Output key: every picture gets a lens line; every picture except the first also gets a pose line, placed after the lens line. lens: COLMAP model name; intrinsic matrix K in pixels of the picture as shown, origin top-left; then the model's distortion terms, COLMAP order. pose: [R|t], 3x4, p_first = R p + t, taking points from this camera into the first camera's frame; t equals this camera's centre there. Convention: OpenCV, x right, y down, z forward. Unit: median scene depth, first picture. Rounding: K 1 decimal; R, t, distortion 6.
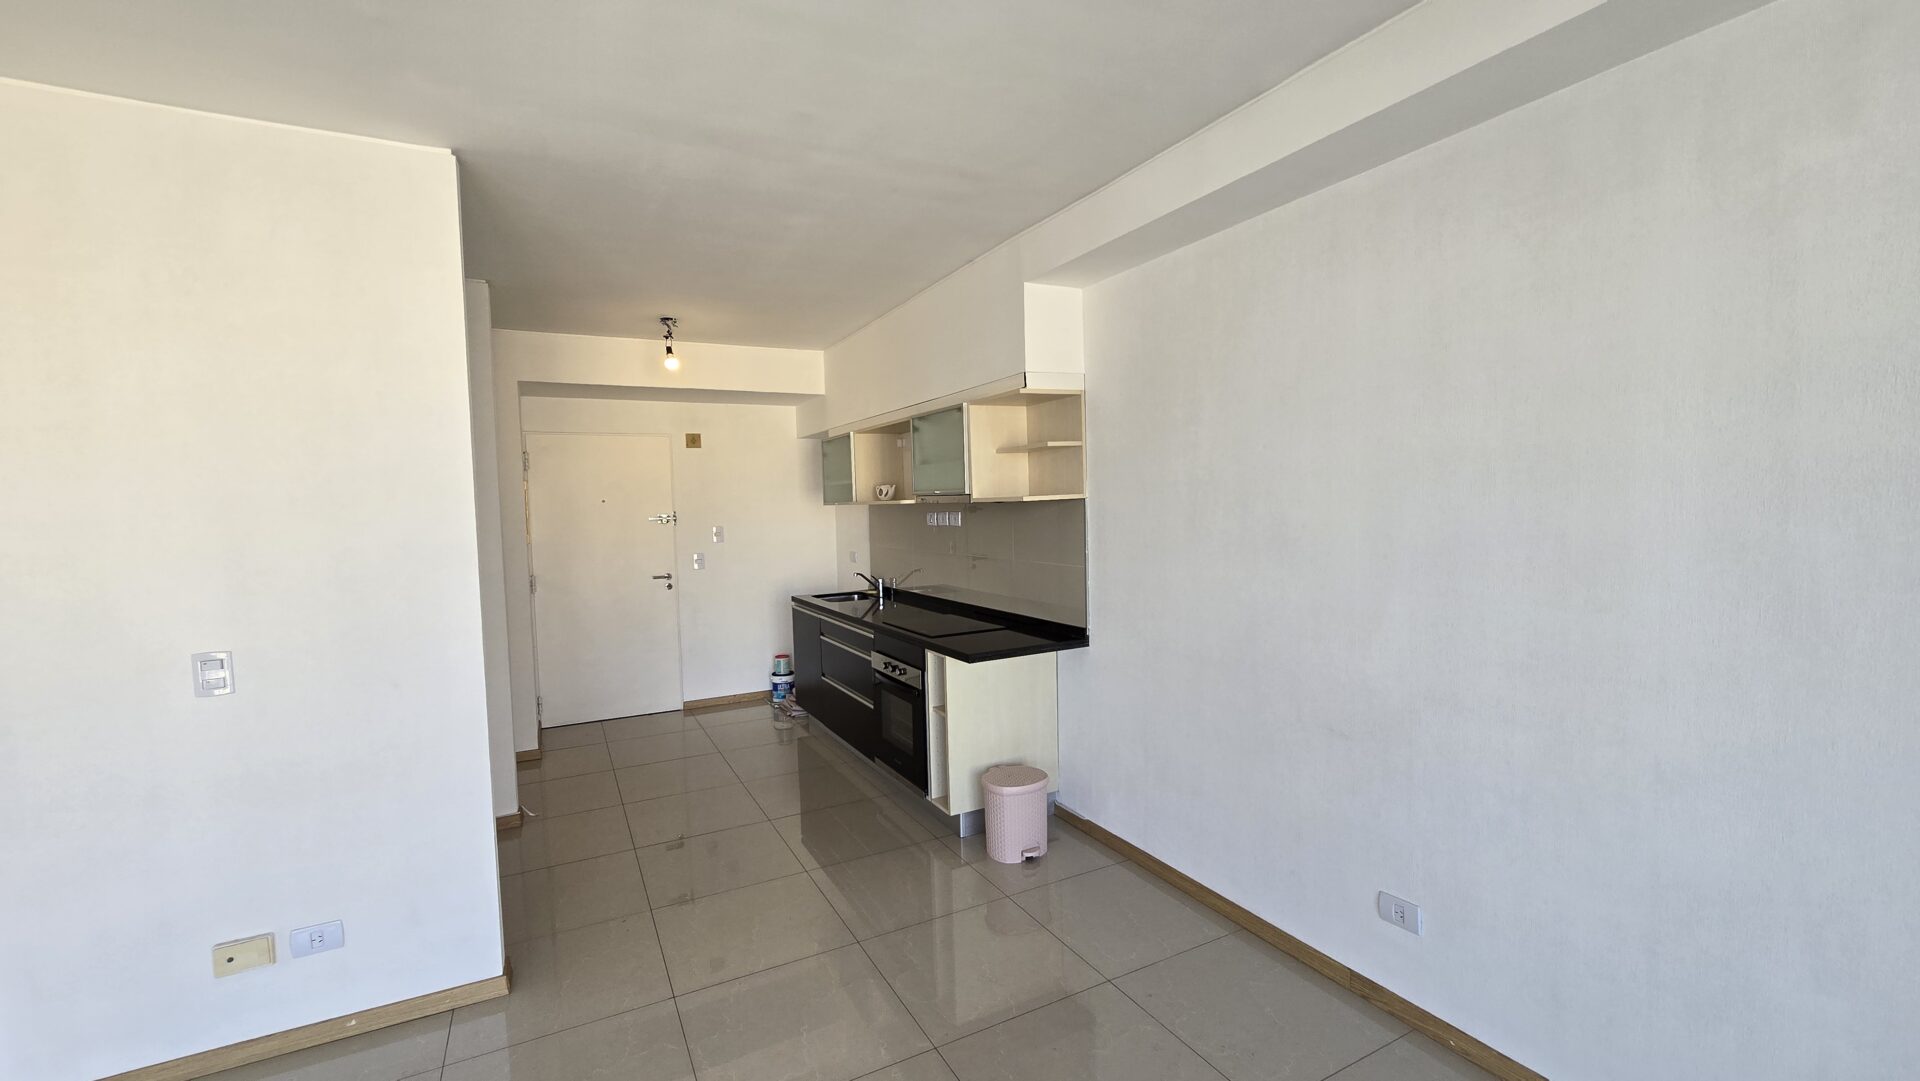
lens RADIAL K [[784.1, 0, 953.9], [0, 784.1, 533.6], [0, 0, 1]] dist [0.000588, 0.000187]
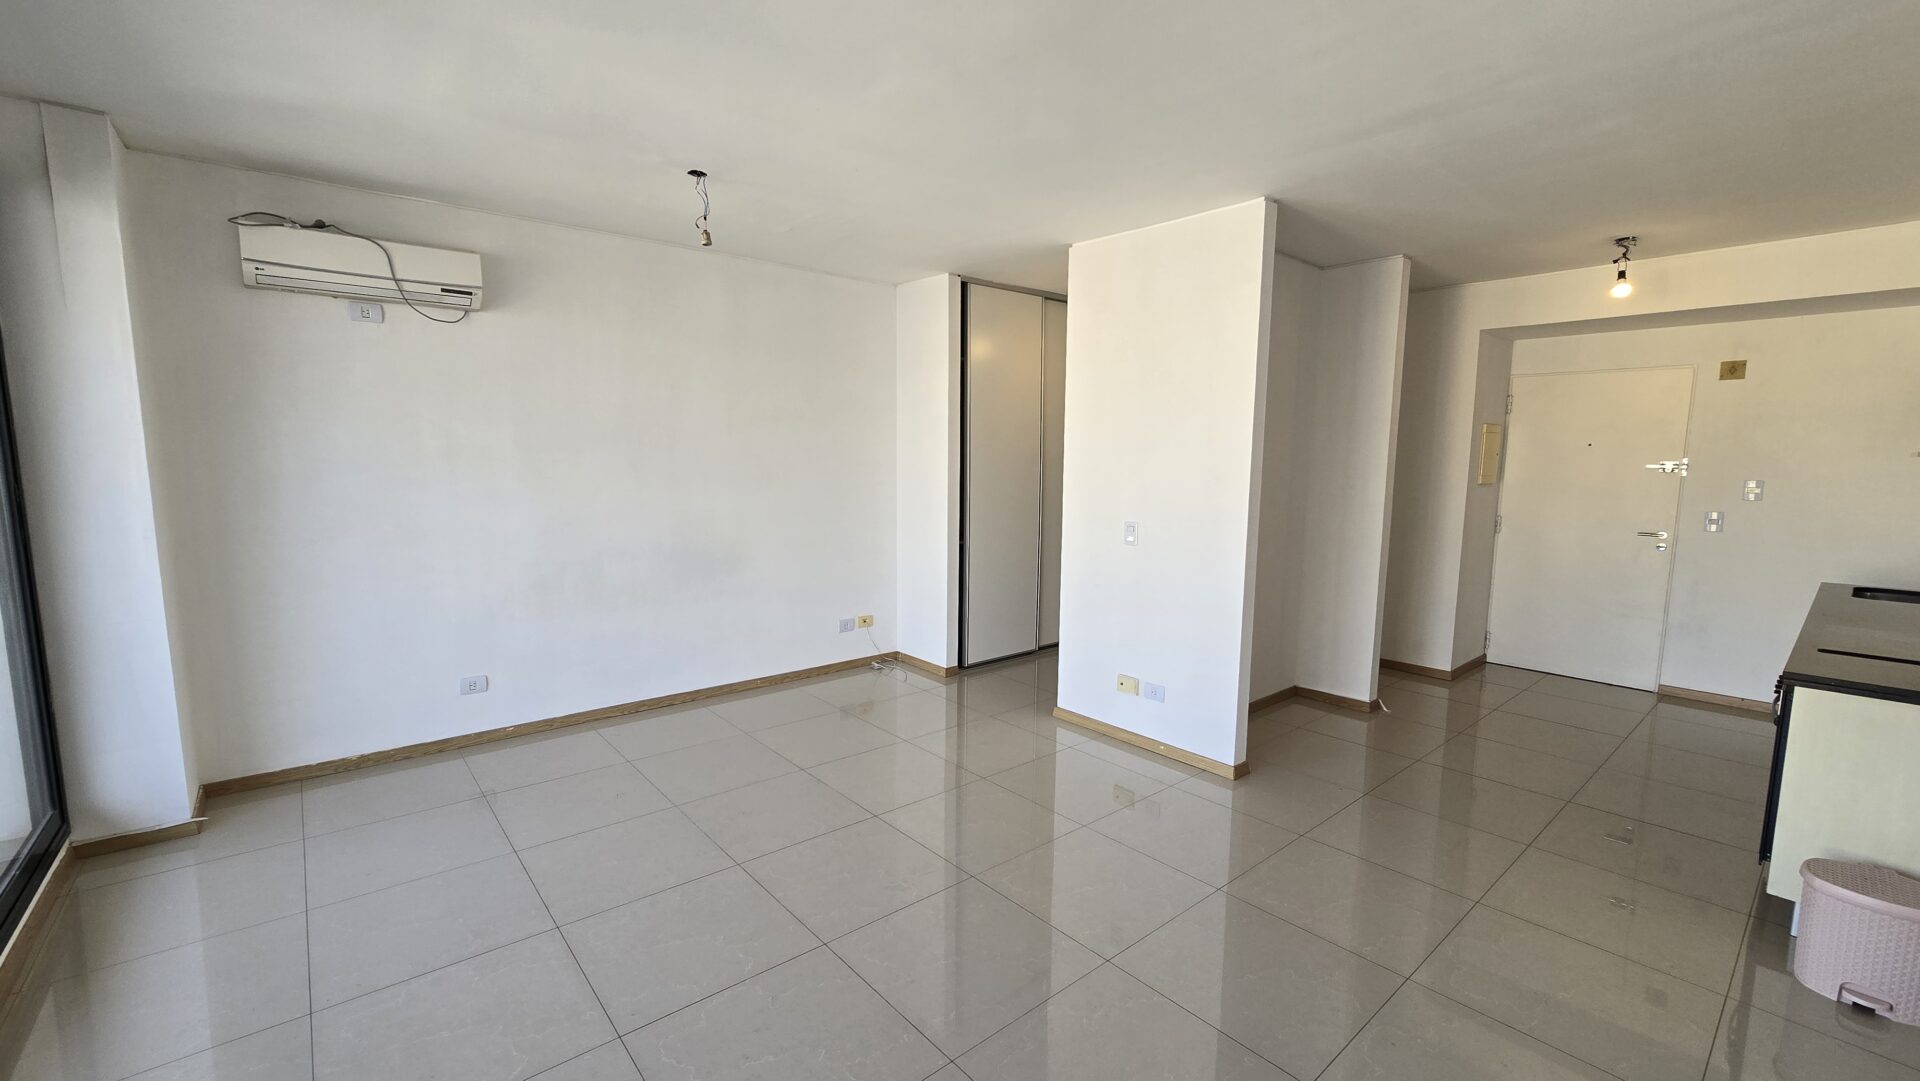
lens RADIAL K [[784.1, 0, 953.9], [0, 784.1, 533.6], [0, 0, 1]] dist [0.000588, 0.000187]
pose [[0.216507, 0.126824, -0.968008, 0.366356], [-0.050177, 0.991661, 0.118701, -0.012135], [0.974991, 0.022872, 0.221066, 0.078708]]
